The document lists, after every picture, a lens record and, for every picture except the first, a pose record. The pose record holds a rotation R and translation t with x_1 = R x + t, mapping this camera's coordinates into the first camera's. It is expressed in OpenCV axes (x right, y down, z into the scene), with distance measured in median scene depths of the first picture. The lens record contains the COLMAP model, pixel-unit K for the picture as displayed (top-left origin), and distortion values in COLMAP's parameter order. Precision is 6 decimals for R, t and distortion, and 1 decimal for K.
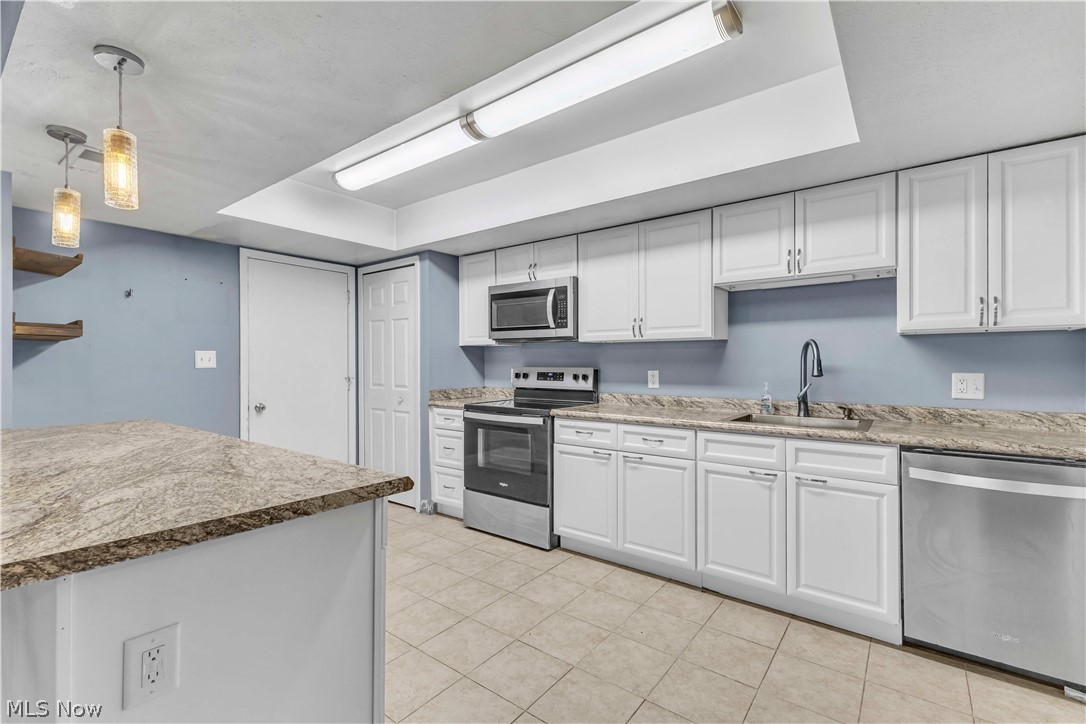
lens RADIAL K [[472.9, 0, 537.8], [0, 472.9, 363.9], [0, 0, 1]] dist [0.009331, -0.002031]
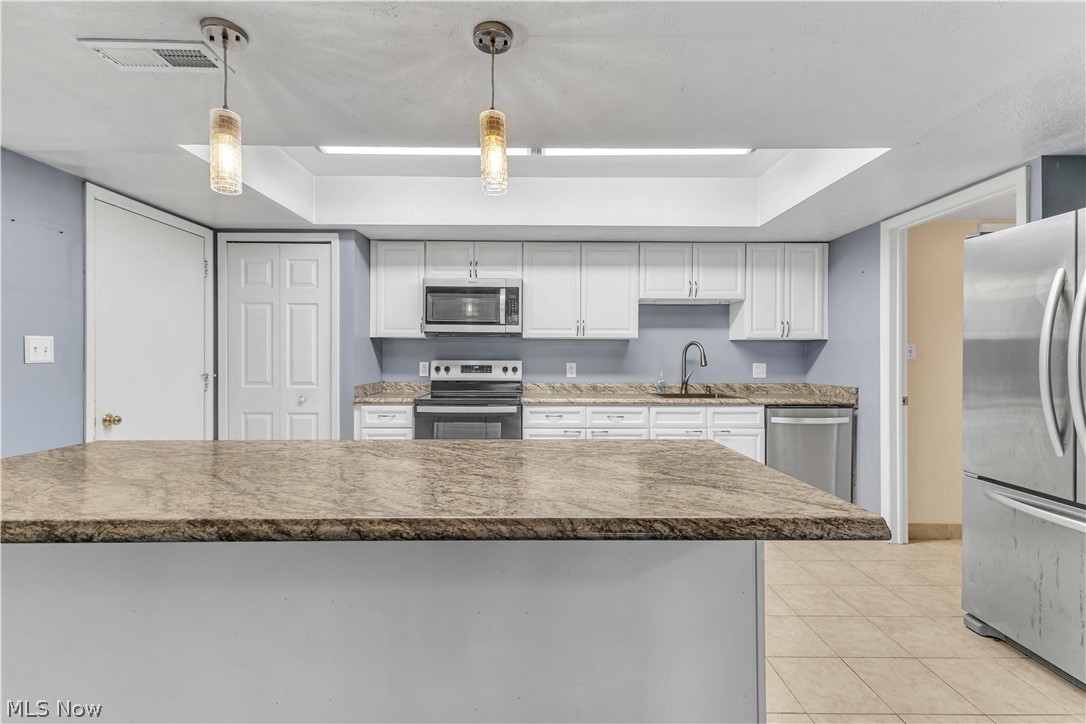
lens RADIAL K [[472.9, 0, 538.0], [0, 472.9, 358.5], [0, 0, 1]] dist [0.009331, -0.002031]
pose [[0.788756, 0.000508, 0.614706, -0.629192], [-0.002615, 0.999993, 0.002529, -0.000345], [-0.614701, -0.003603, 0.788752, 0.096979]]
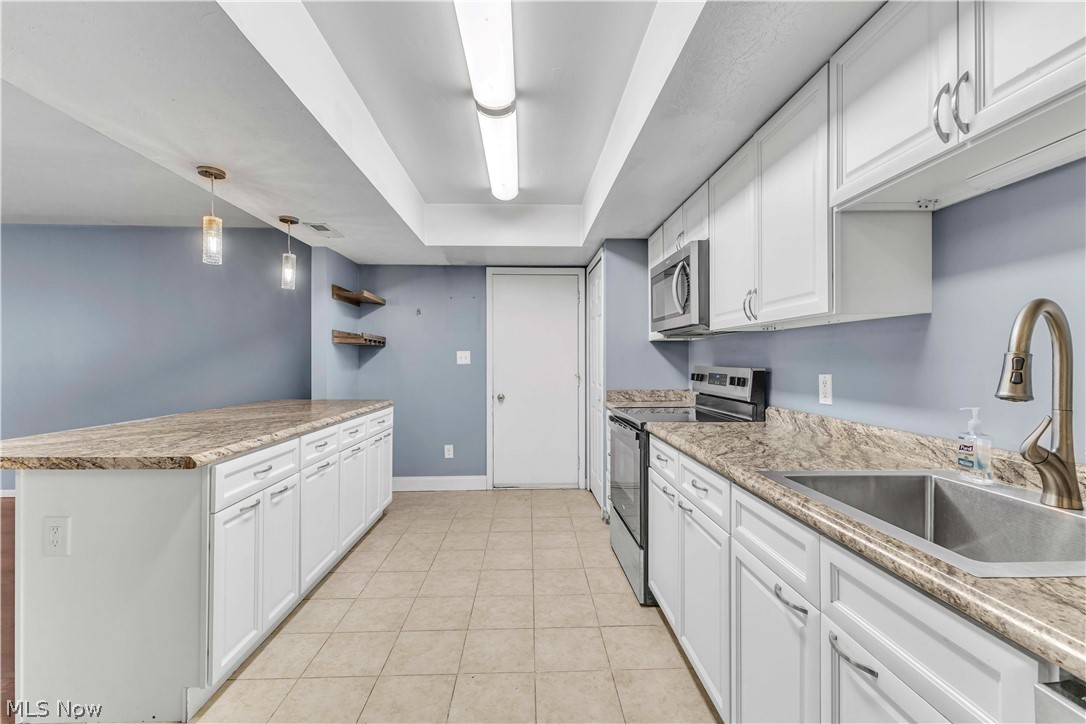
lens RADIAL K [[472.9, 0, 541.5], [0, 472.9, 361.9], [0, 0, 1]] dist [0.009331, -0.002031]
pose [[0.640423, 0.003563, -0.768014, 0.513278], [-0.001778, 0.999993, 0.003157, -0.002680], [0.768020, -0.000657, 0.640425, 0.387921]]
